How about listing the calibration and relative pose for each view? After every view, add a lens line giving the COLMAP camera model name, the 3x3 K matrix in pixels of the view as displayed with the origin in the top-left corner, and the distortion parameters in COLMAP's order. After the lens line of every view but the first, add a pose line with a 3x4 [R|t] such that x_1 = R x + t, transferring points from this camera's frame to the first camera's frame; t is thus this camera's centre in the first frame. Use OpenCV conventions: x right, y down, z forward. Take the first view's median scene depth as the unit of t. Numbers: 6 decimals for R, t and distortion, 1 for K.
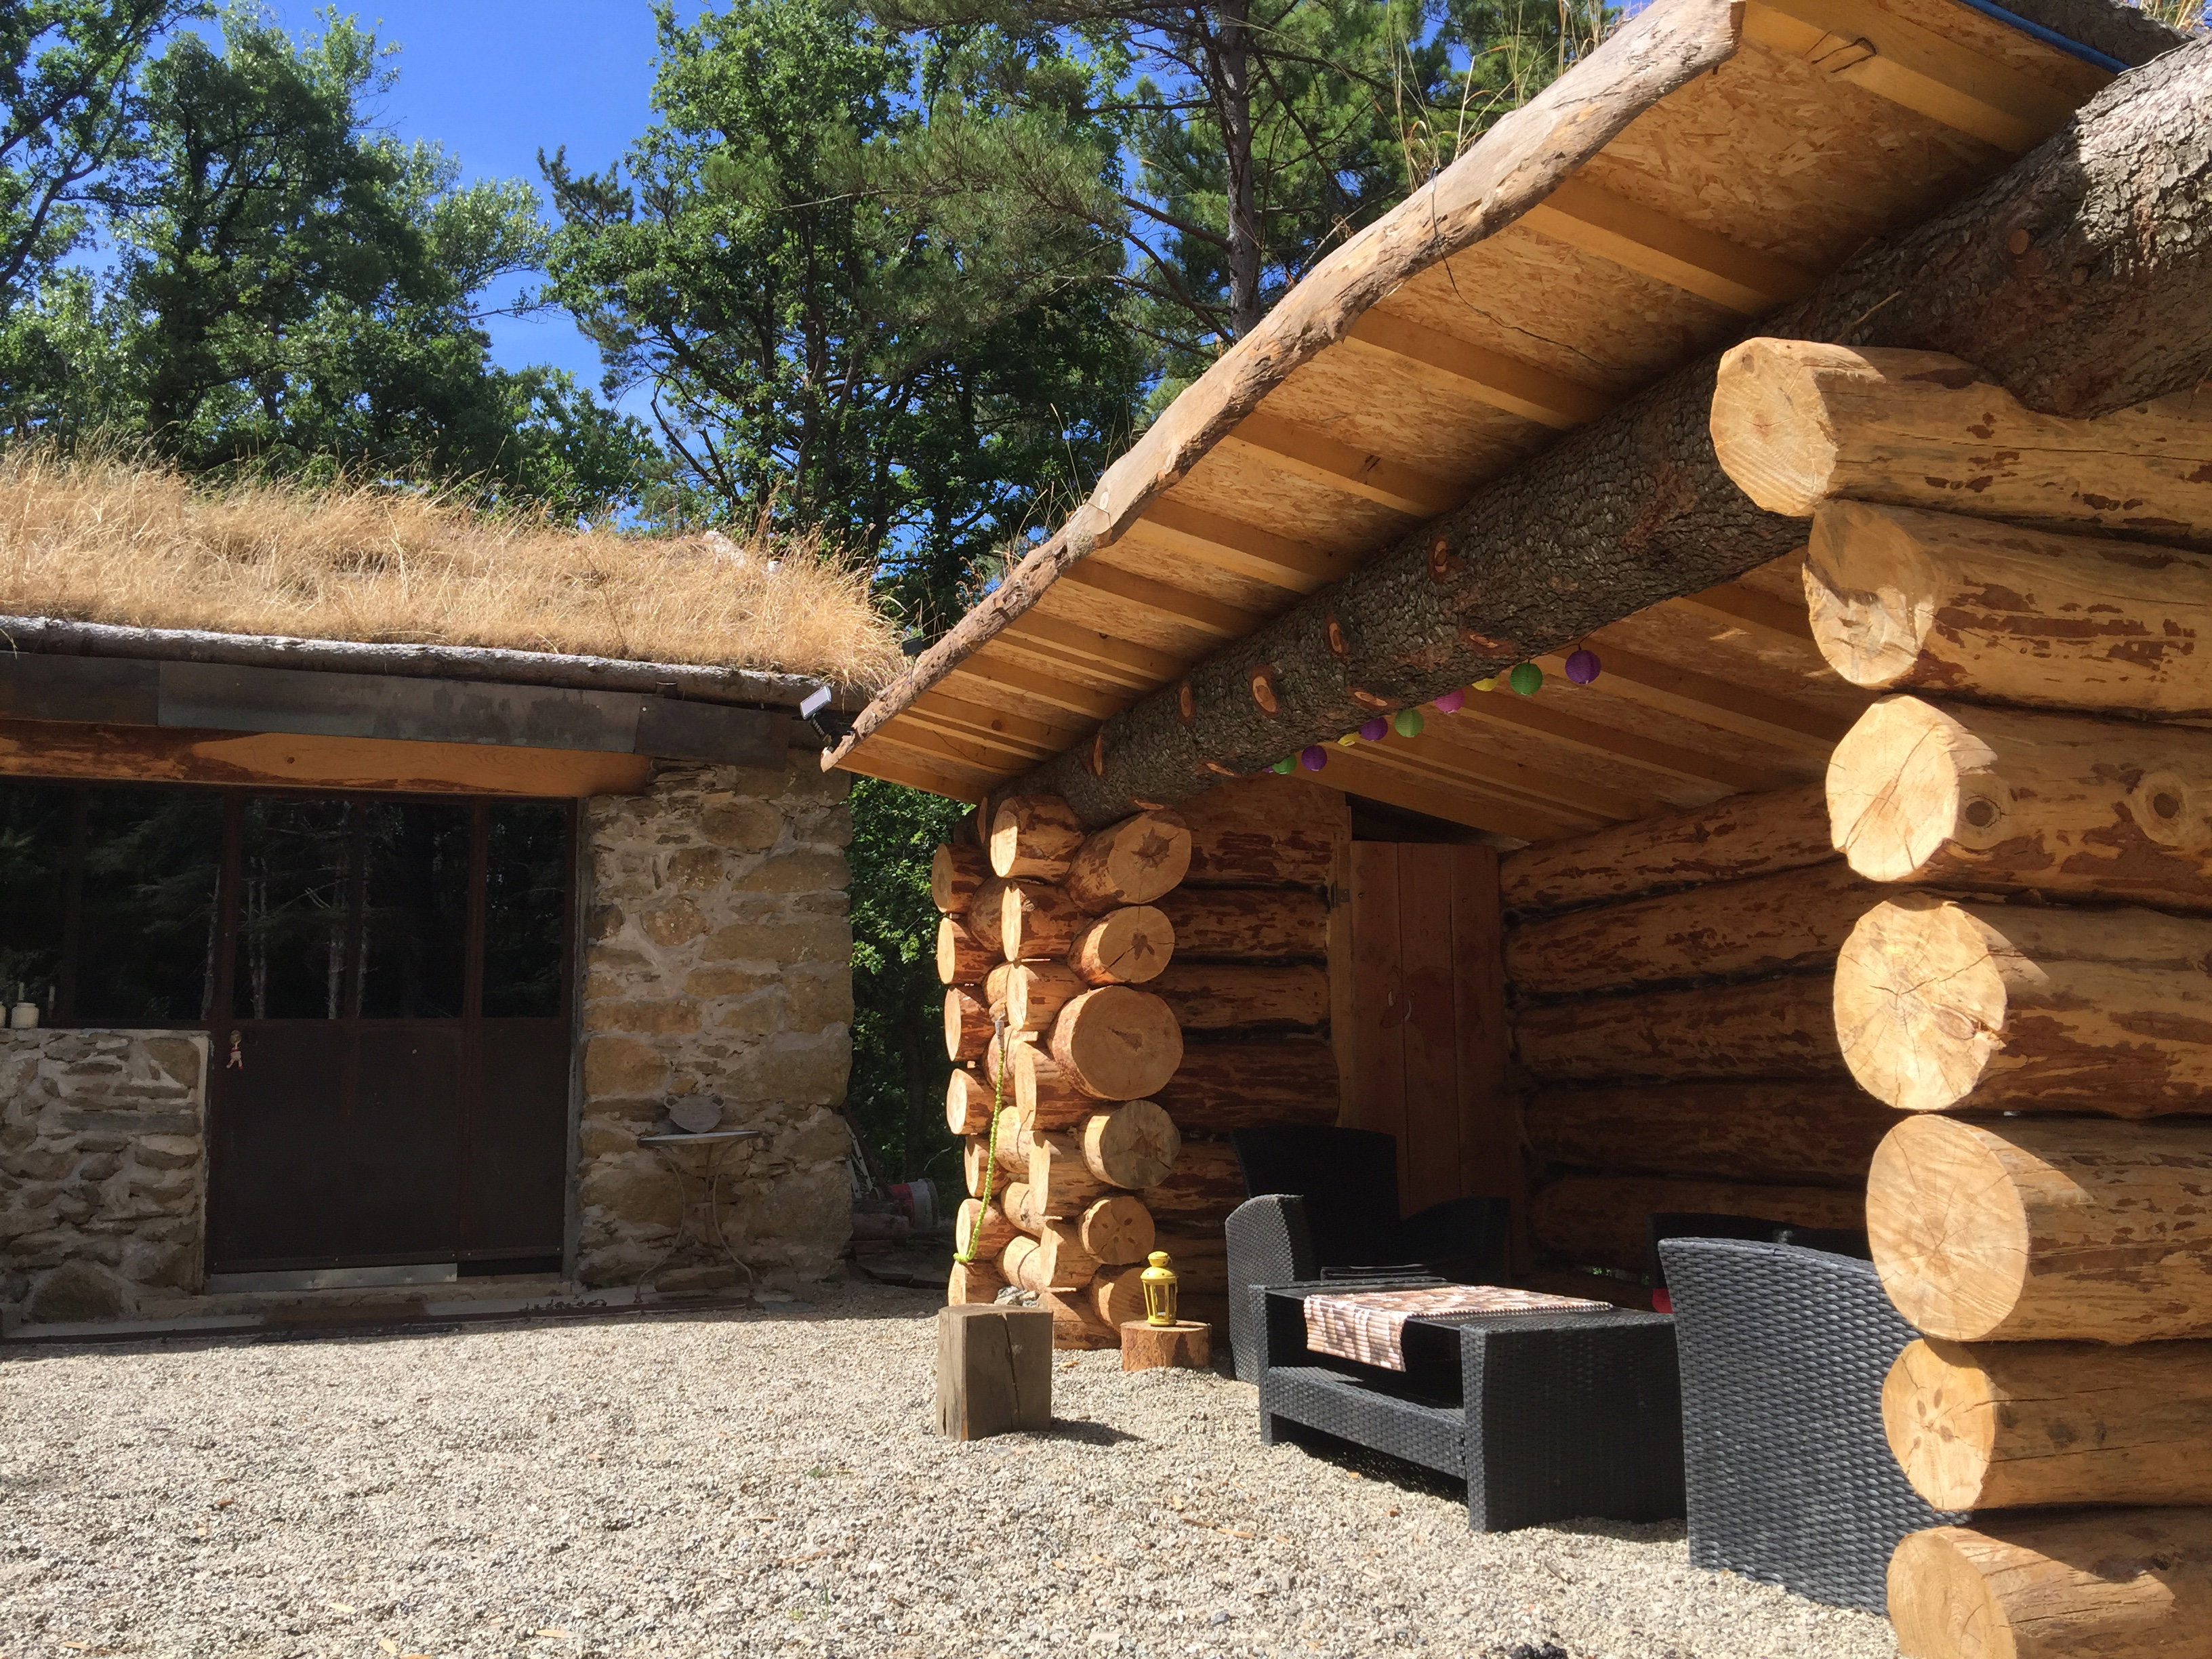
lens RADIAL K [[1838.5, 0, 1096.6], [0, 1838.5, 799.6], [0, 0, 1]] dist [0.079523, -0.124811]
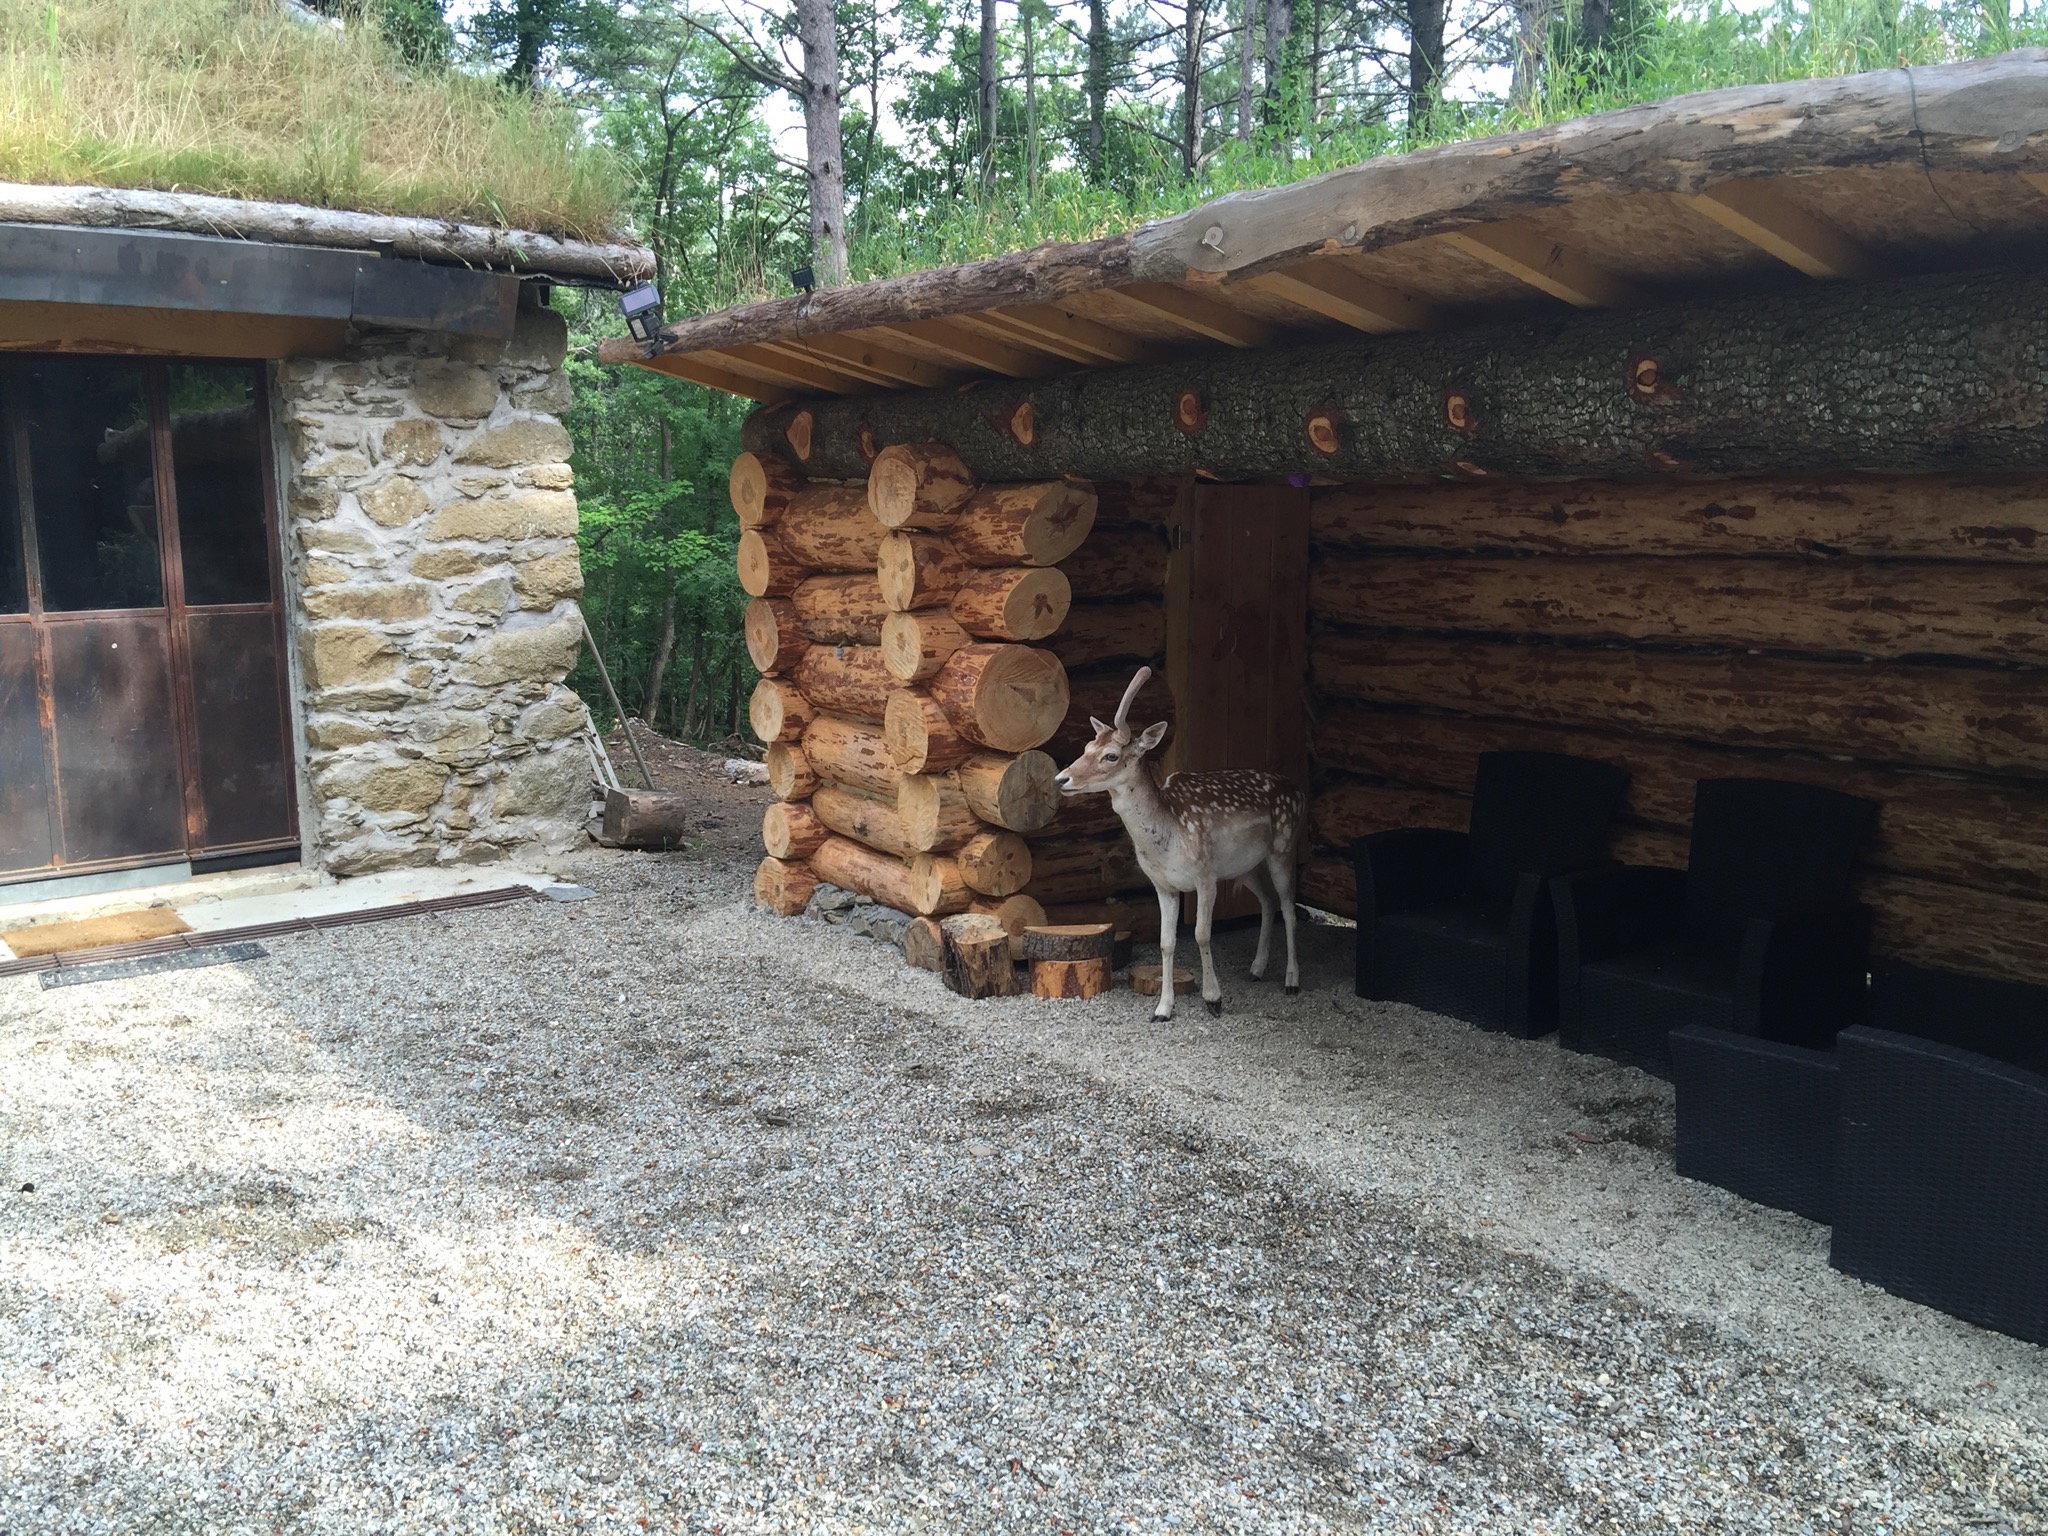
lens RADIAL K [[1726.4, 0, 1017.1], [0, 1726.4, 750.0], [0, 0, 1]] dist [0.033544, 0.002720]
pose [[0.954739, -0.035826, 0.295279, -0.266845], [-0.053763, 0.955584, 0.289775, -0.118113], [-0.292545, -0.292535, 0.910407, 0.099956]]
